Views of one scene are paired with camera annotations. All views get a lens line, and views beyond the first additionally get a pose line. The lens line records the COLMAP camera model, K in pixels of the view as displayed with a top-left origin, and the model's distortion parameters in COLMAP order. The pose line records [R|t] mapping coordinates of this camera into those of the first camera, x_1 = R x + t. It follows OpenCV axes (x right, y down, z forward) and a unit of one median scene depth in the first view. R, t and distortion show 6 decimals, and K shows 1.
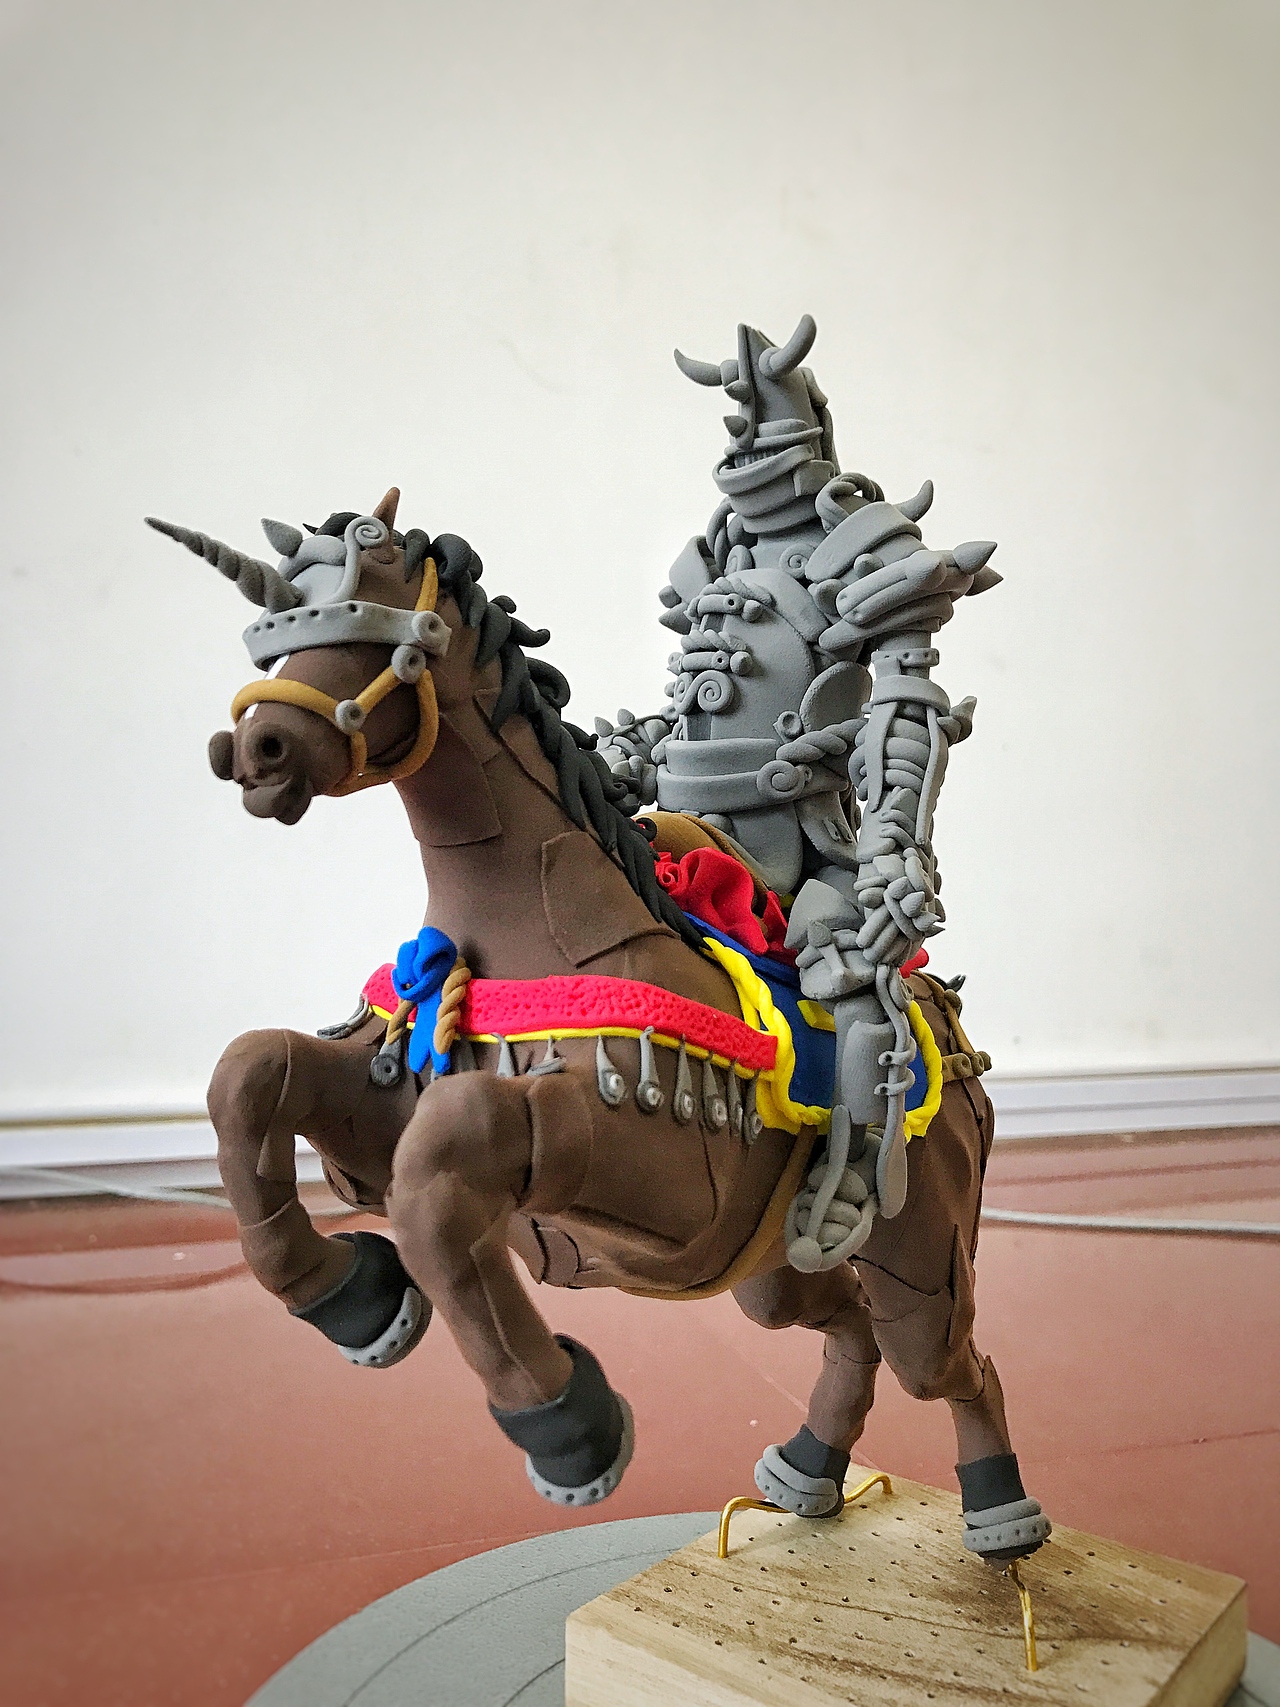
lens RADIAL K [[1407.0, 0, 632.6], [0, 1407.0, 845.1], [0, 0, 1]] dist [0.112667, -0.218910]
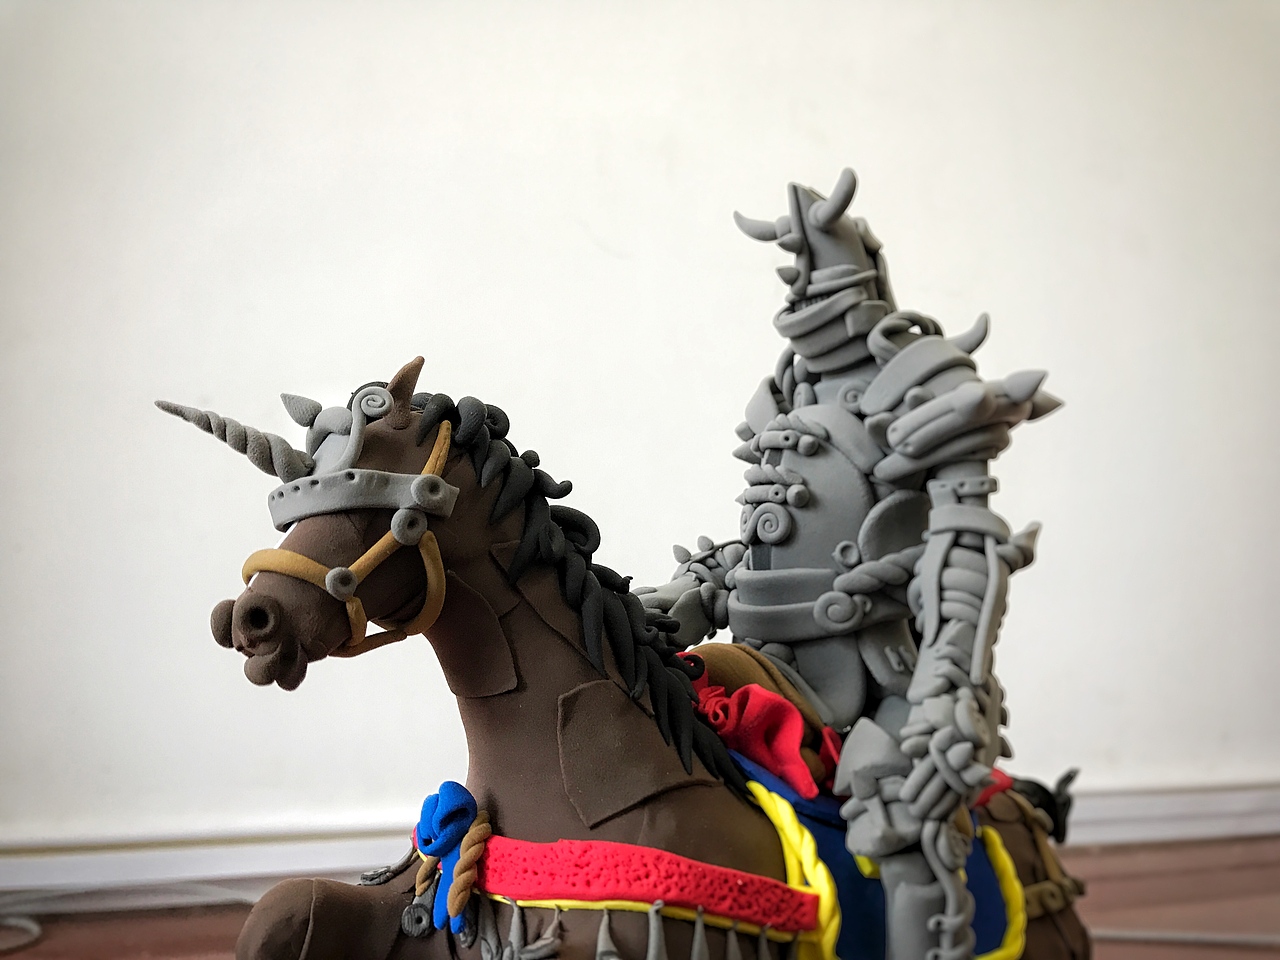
lens RADIAL K [[1074.8, 0, 639.7], [0, 1074.8, 474.1], [0, 0, 1]] dist [0.125297, -0.435794]
pose [[0.981169, -0.032034, -0.190475, 0.129593], [0.010843, 0.993731, -0.111270, -0.065385], [0.192846, 0.107109, 0.975366, 0.228213]]
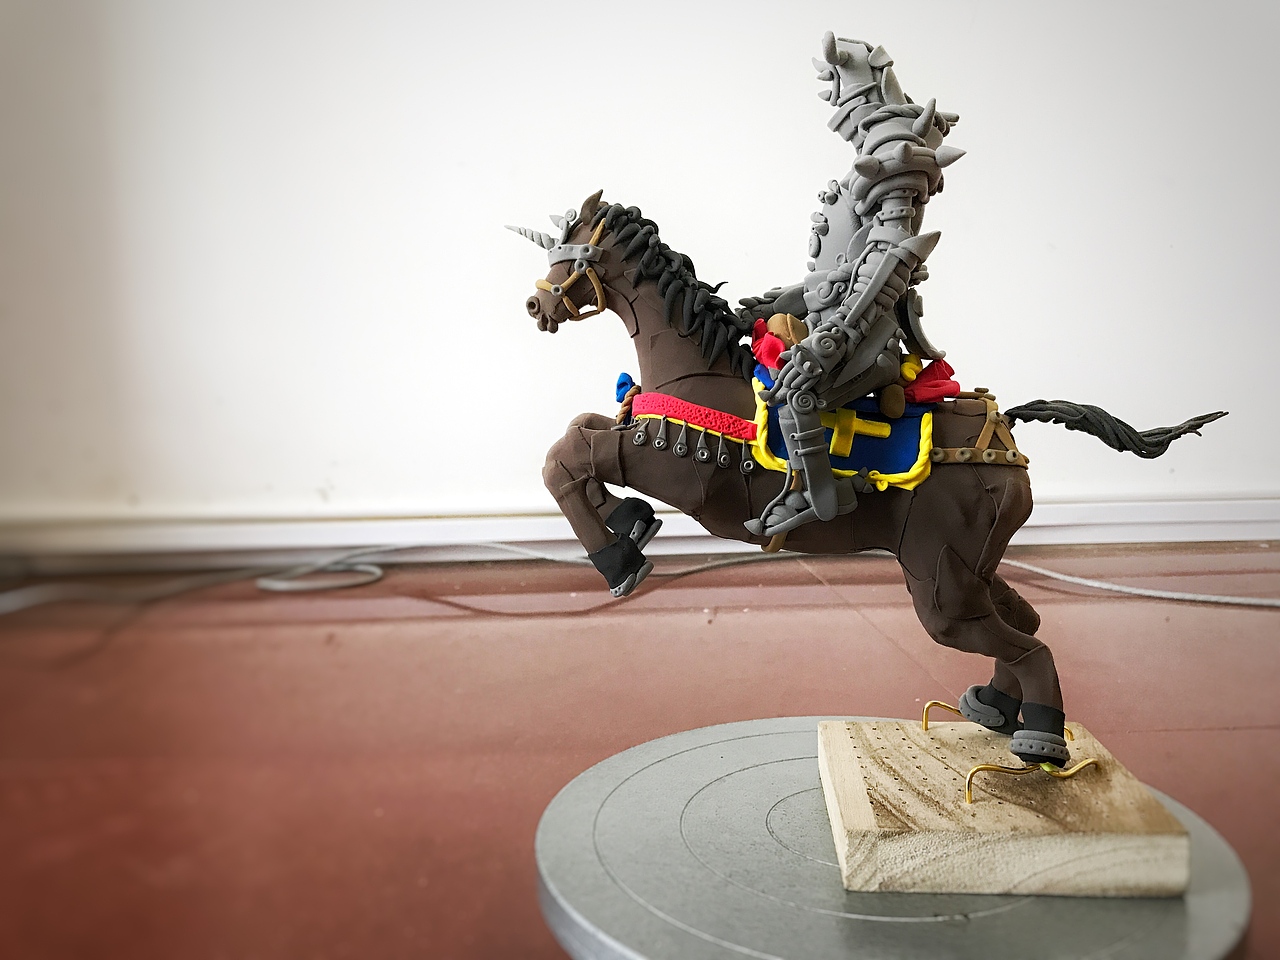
lens RADIAL K [[1074.8, 0, 639.7], [0, 1074.8, 474.1], [0, 0, 1]] dist [0.125297, -0.435794]
pose [[0.572187, 0.065426, -0.817510, 1.265796], [0.043503, 0.992988, 0.109918, 0.027309], [0.818969, -0.098458, 0.565328, -0.032190]]
